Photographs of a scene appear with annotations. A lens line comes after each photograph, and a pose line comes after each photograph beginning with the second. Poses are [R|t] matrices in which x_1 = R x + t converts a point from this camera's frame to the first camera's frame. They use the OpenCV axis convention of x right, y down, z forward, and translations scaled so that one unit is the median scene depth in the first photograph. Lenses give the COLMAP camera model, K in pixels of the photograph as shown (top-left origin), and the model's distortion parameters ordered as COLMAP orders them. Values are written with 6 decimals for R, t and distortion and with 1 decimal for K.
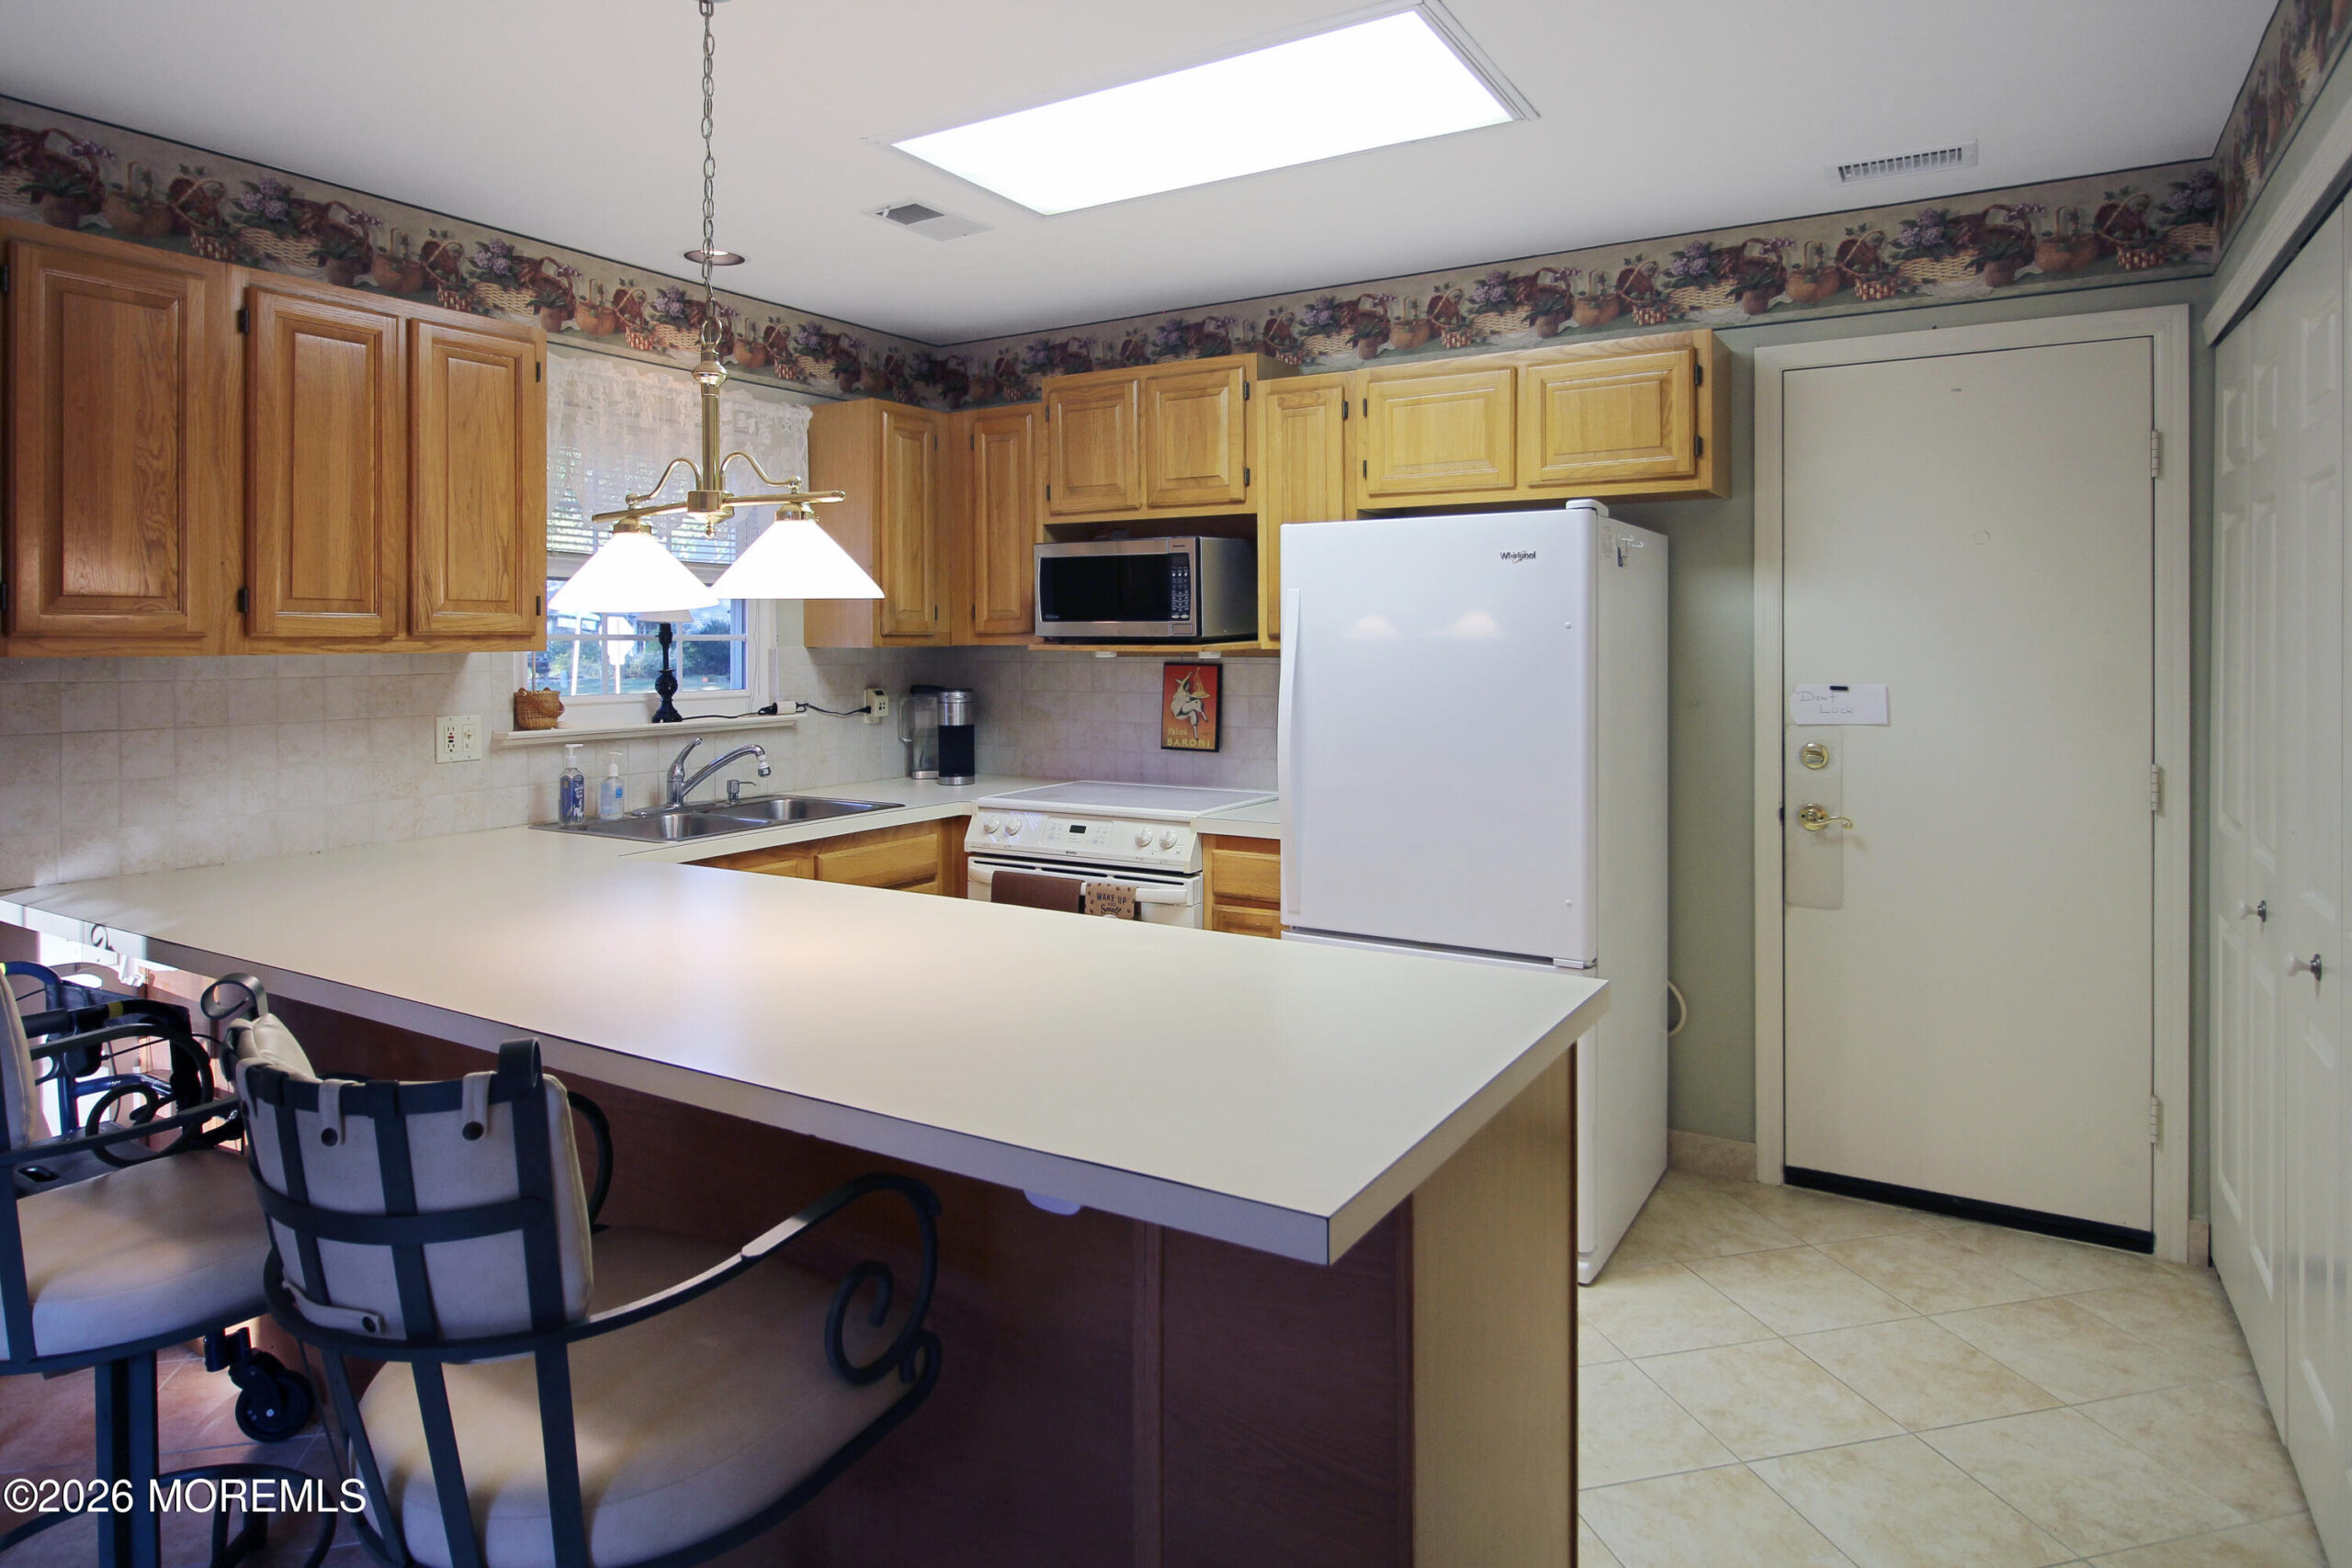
lens RADIAL K [[1354.1, 0, 1163.2], [0, 1354.1, 641.6], [0, 0, 1]] dist [0.002354, -0.006487]
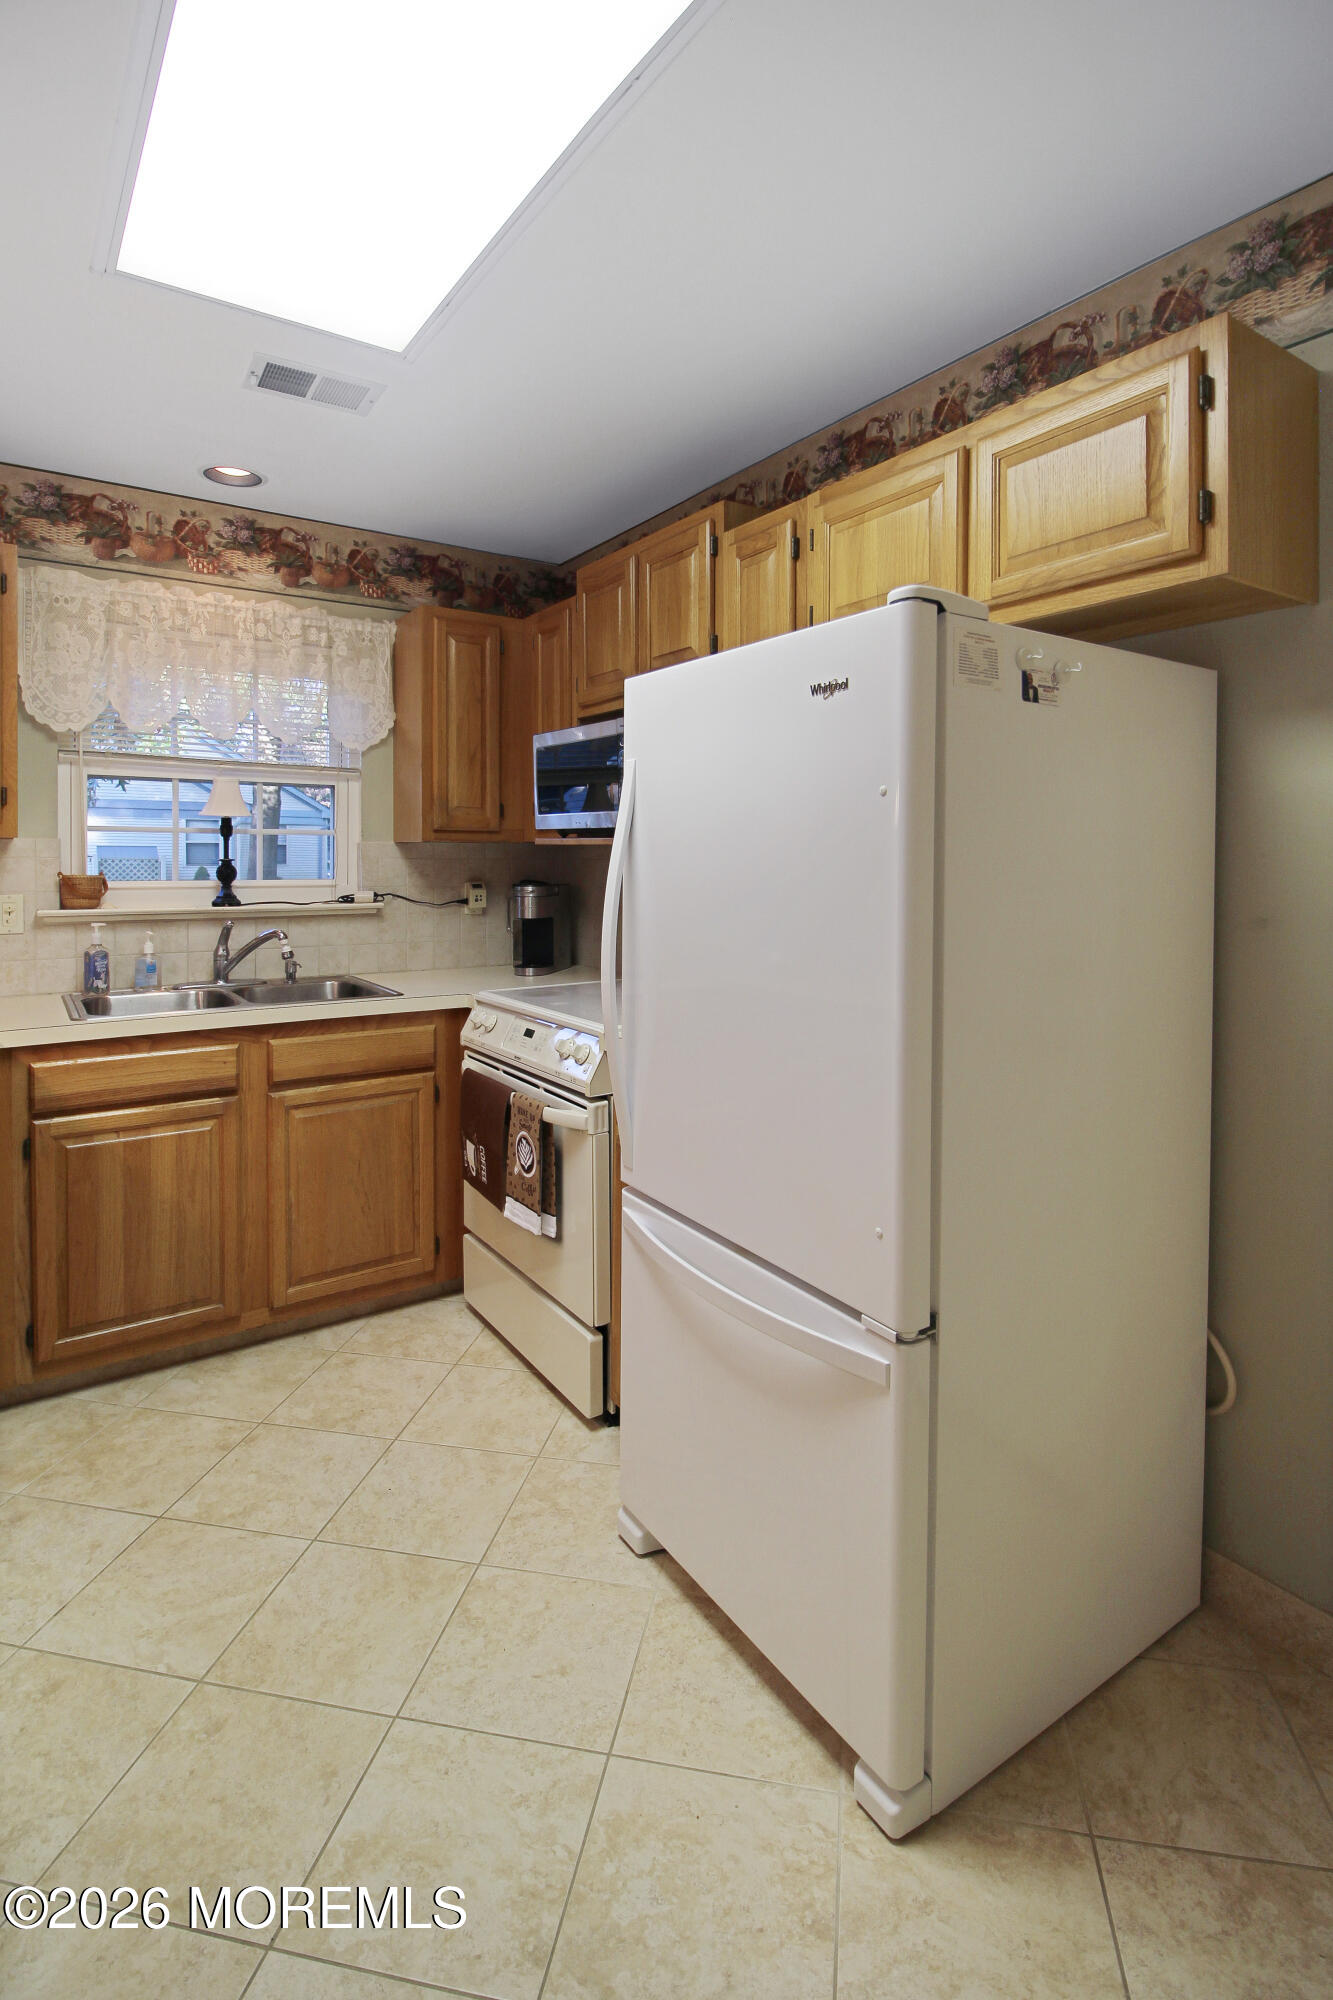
lens RADIAL K [[984.9, 0, 672.2], [0, 984.9, 860.3], [0, 0, 1]] dist [-0.009239, -0.005090]
pose [[0.913019, 0.009410, -0.407809, 0.308142], [-0.008121, 0.999955, 0.004892, 0.014947], [0.407837, -0.001155, 0.913054, 0.423434]]
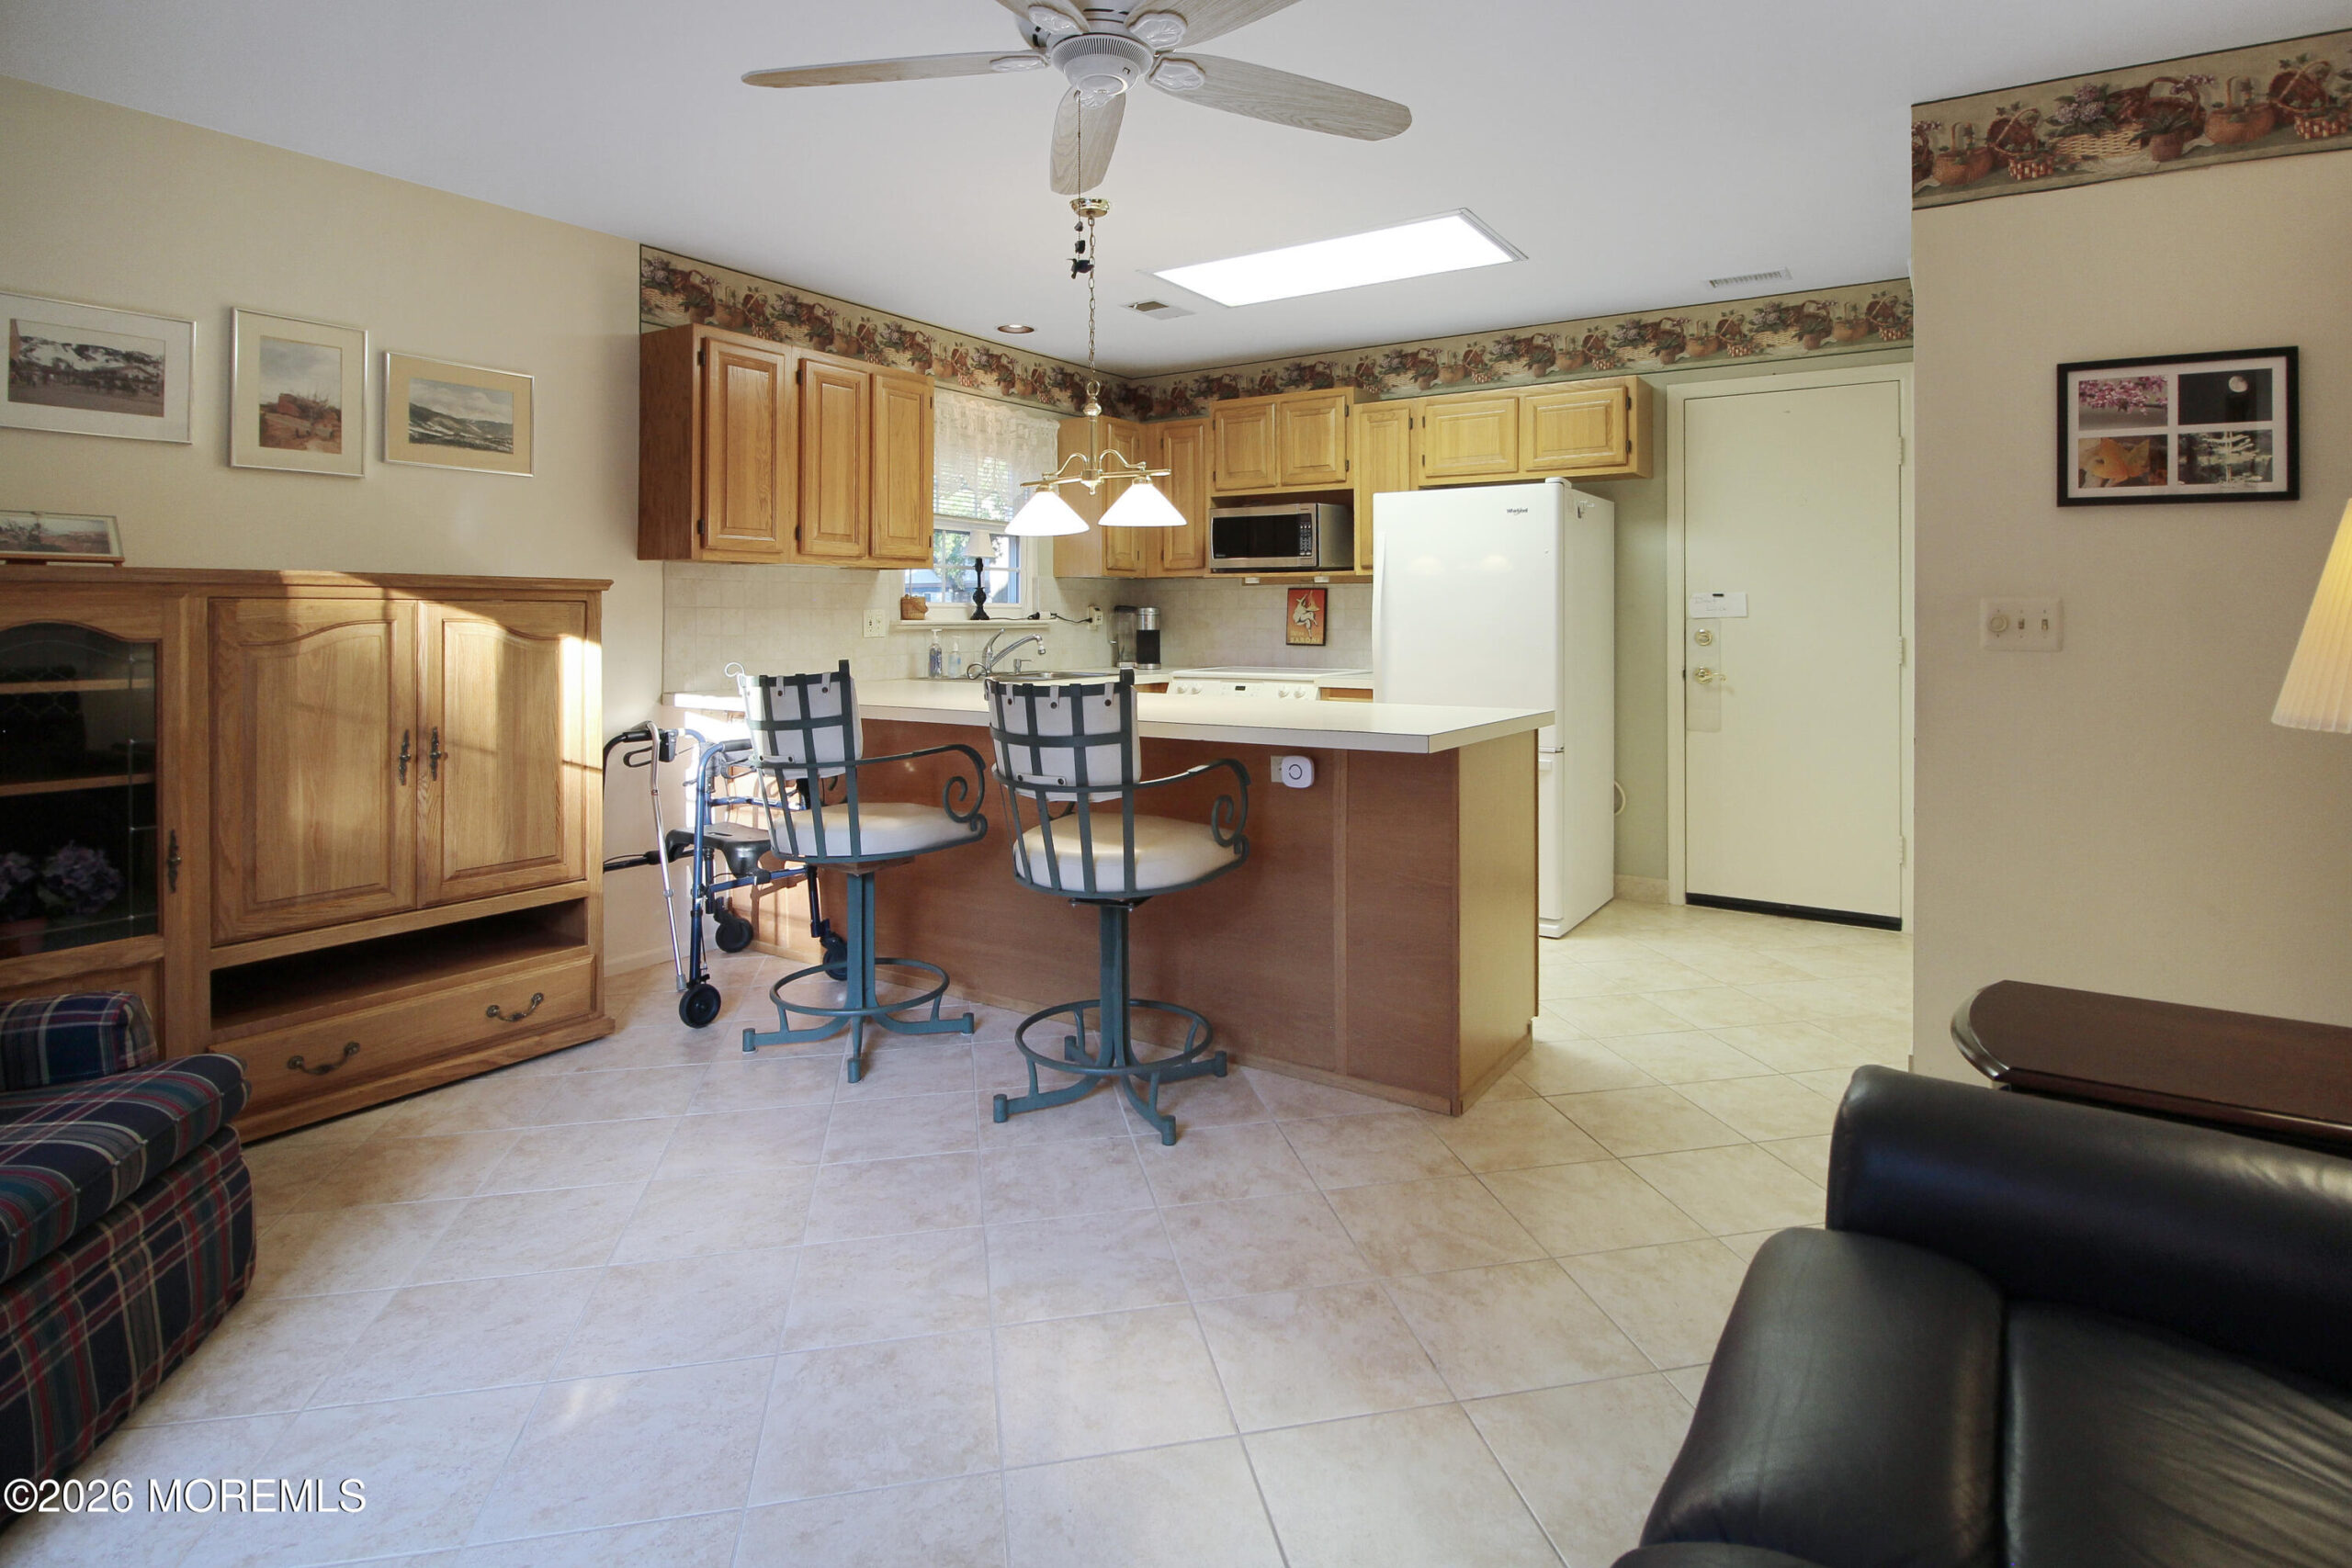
lens RADIAL K [[1241.8, 0, 1180.8], [0, 1241.8, 608.4], [0, 0, 1]] dist [0.015198, -0.010445]
pose [[0.999437, 0.003101, -0.033418, -0.085240], [-0.003364, 0.999964, -0.007825, 0.057981], [0.033393, 0.007933, 0.999411, -0.460736]]
